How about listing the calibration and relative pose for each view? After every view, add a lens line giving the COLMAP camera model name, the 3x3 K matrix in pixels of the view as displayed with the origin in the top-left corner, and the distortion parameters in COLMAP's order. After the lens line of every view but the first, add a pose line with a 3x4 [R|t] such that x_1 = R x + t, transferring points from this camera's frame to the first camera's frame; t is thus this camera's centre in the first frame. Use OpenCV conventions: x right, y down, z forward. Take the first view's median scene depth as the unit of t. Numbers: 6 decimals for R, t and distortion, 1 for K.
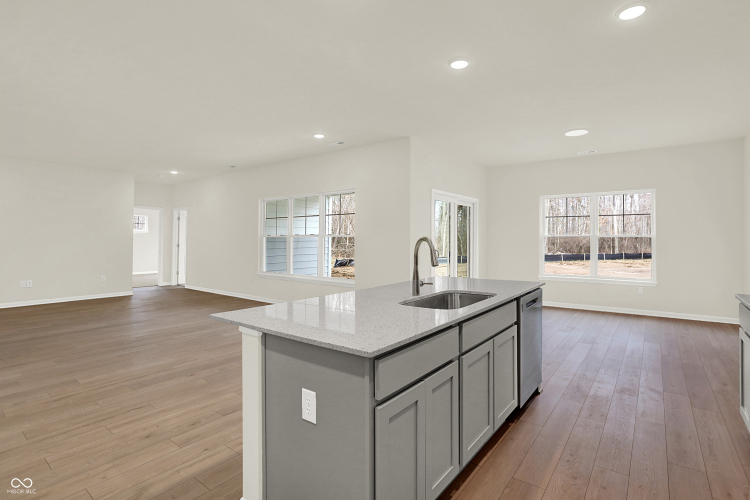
lens RADIAL K [[358.0, 0, 390.5], [0, 358.0, 237.3], [0, 0, 1]] dist [-0.022699, 0.005925]
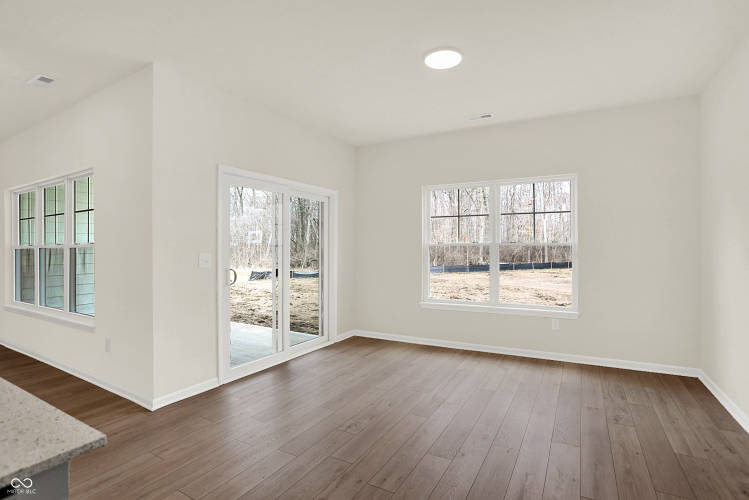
lens RADIAL K [[357.5, 0, 372.4], [0, 357.5, 249.9], [0, 0, 1]] dist [-0.022699, 0.005925]
pose [[0.993974, -0.003414, 0.109563, 0.235113], [0.002550, 0.999965, 0.008028, 0.000786], [-0.109587, -0.007700, 0.993947, 0.302820]]
